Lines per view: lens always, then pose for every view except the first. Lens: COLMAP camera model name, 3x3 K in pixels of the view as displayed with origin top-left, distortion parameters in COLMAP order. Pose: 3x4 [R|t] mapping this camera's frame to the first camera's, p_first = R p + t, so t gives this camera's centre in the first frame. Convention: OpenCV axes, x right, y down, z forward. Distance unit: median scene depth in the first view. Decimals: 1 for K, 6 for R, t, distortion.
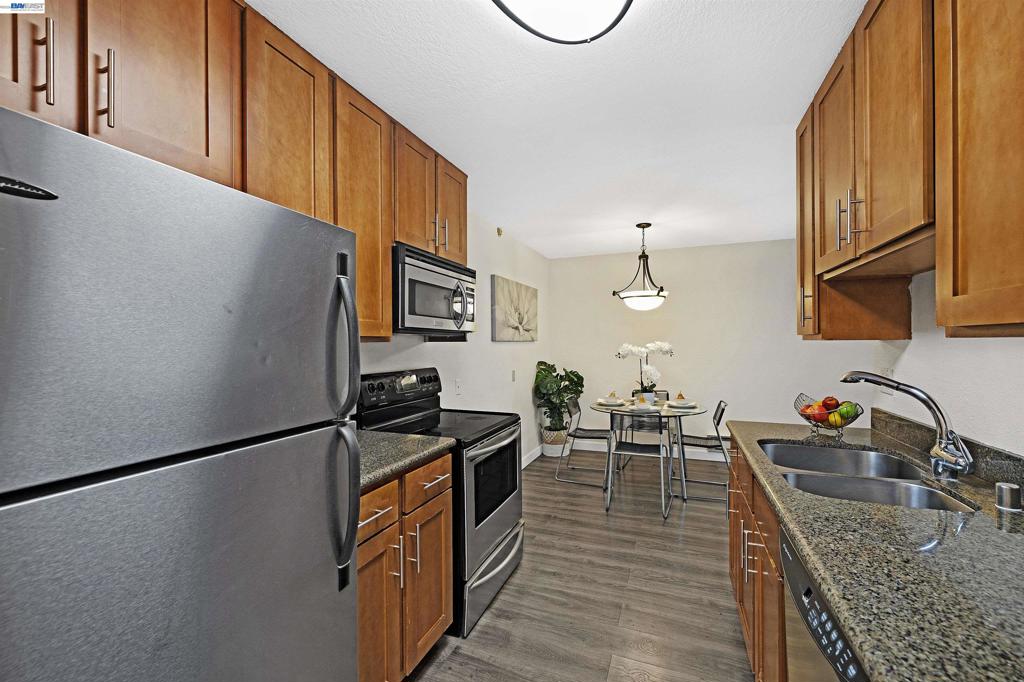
lens RADIAL K [[427.7, 0, 510.7], [0, 427.7, 345.3], [0, 0, 1]] dist [-0.002461, -0.000180]
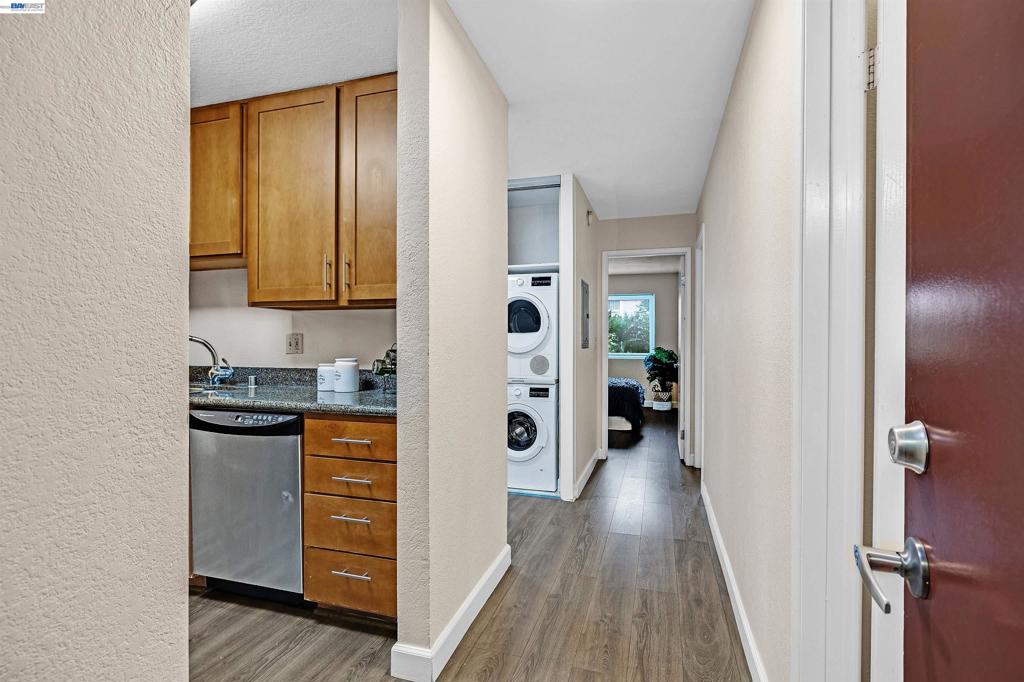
lens RADIAL K [[487.6, 0, 516.1], [0, 487.6, 341.4], [0, 0, 1]] dist [-0.008234, 0.003901]
pose [[-0.084957, 0.009267, 0.996341, -0.645064], [0.004114, 0.999951, -0.008950, 0.075719], [-0.996376, 0.003338, -0.084991, -0.067846]]
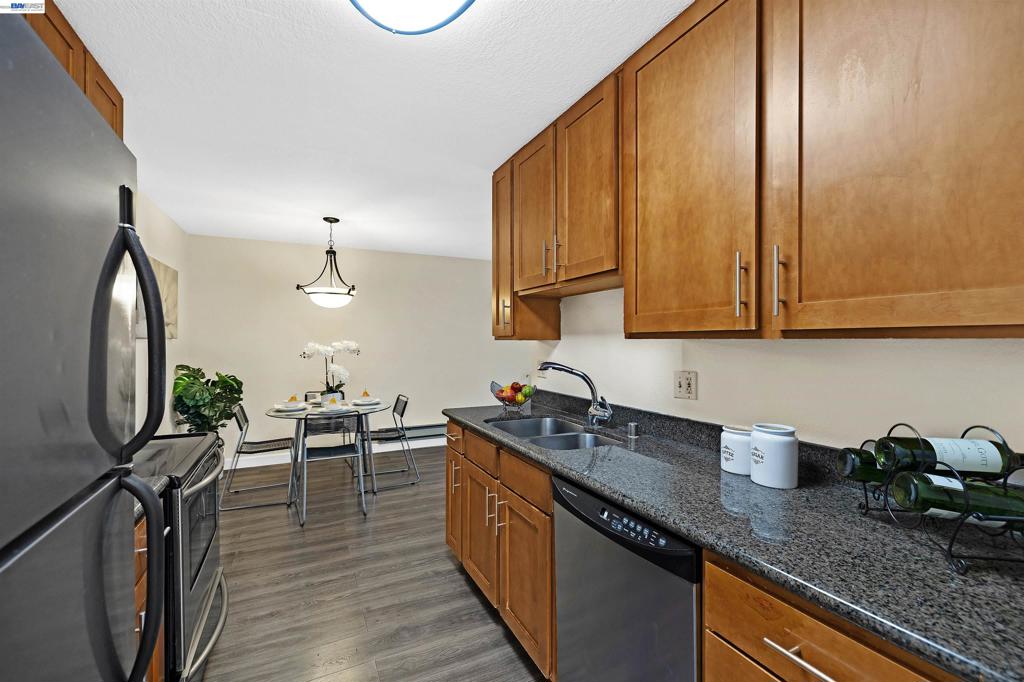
lens RADIAL K [[427.7, 0, 508.4], [0, 427.7, 343.4], [0, 0, 1]] dist [-0.002461, -0.000180]
pose [[0.669242, 0.003620, 0.743035, -0.211039], [-0.001022, 0.999992, -0.003951, 0.002542], [-0.743044, 0.001884, 0.669240, 0.087982]]
